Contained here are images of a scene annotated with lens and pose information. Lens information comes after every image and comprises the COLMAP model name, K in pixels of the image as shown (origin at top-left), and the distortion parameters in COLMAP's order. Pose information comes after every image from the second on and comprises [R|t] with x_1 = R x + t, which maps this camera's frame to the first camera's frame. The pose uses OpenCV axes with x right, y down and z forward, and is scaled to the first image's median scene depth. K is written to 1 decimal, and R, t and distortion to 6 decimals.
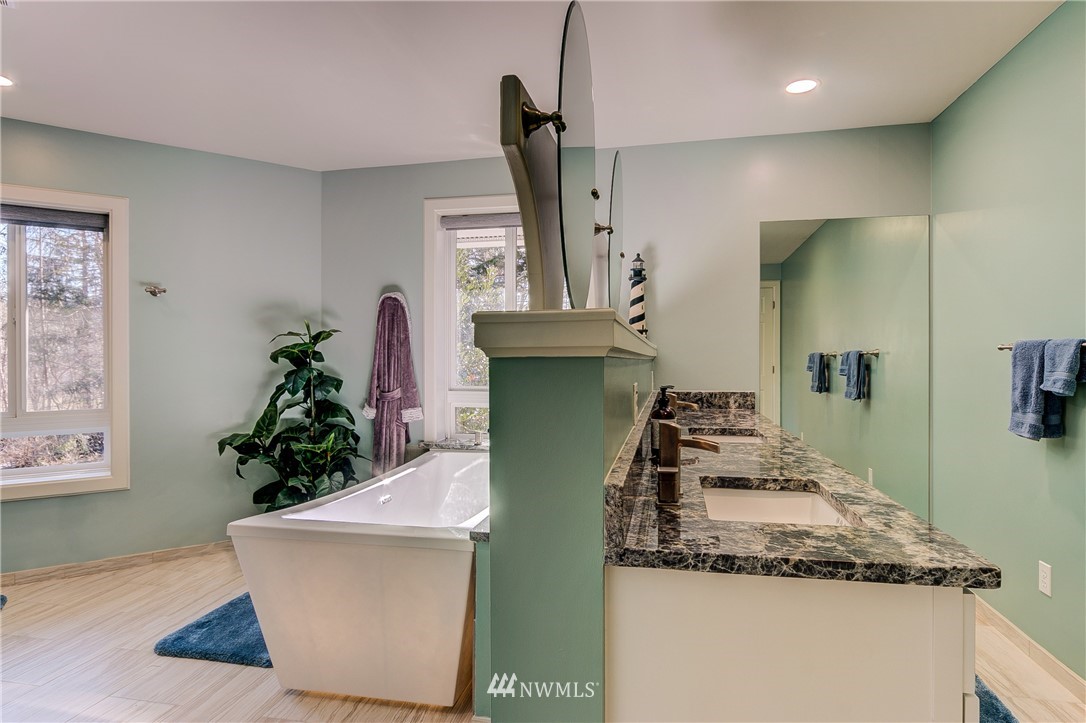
lens RADIAL K [[605.4, 0, 548.9], [0, 605.4, 364.3], [0, 0, 1]] dist [-0.007138, -0.001875]
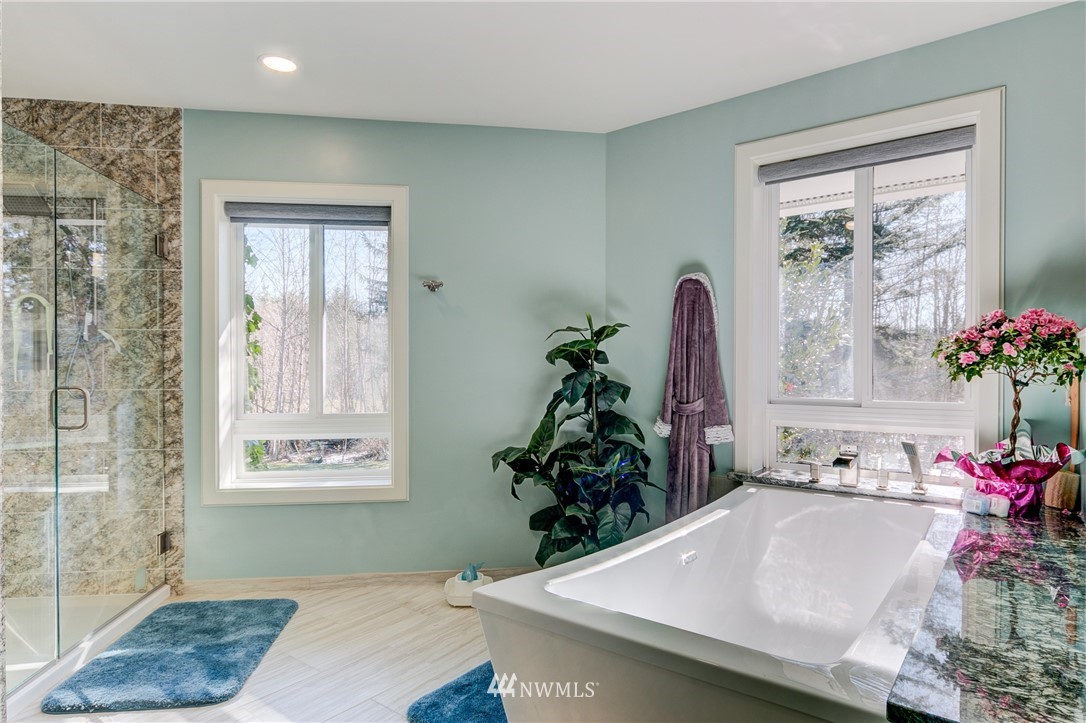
lens RADIAL K [[605.4, 0, 545.8], [0, 605.4, 367.7], [0, 0, 1]] dist [-0.007138, -0.001875]
pose [[0.893699, 0.001734, -0.448663, -0.085311], [-0.004975, 0.999969, -0.006045, 0.006497], [0.448639, 0.007635, 0.893680, 0.244917]]
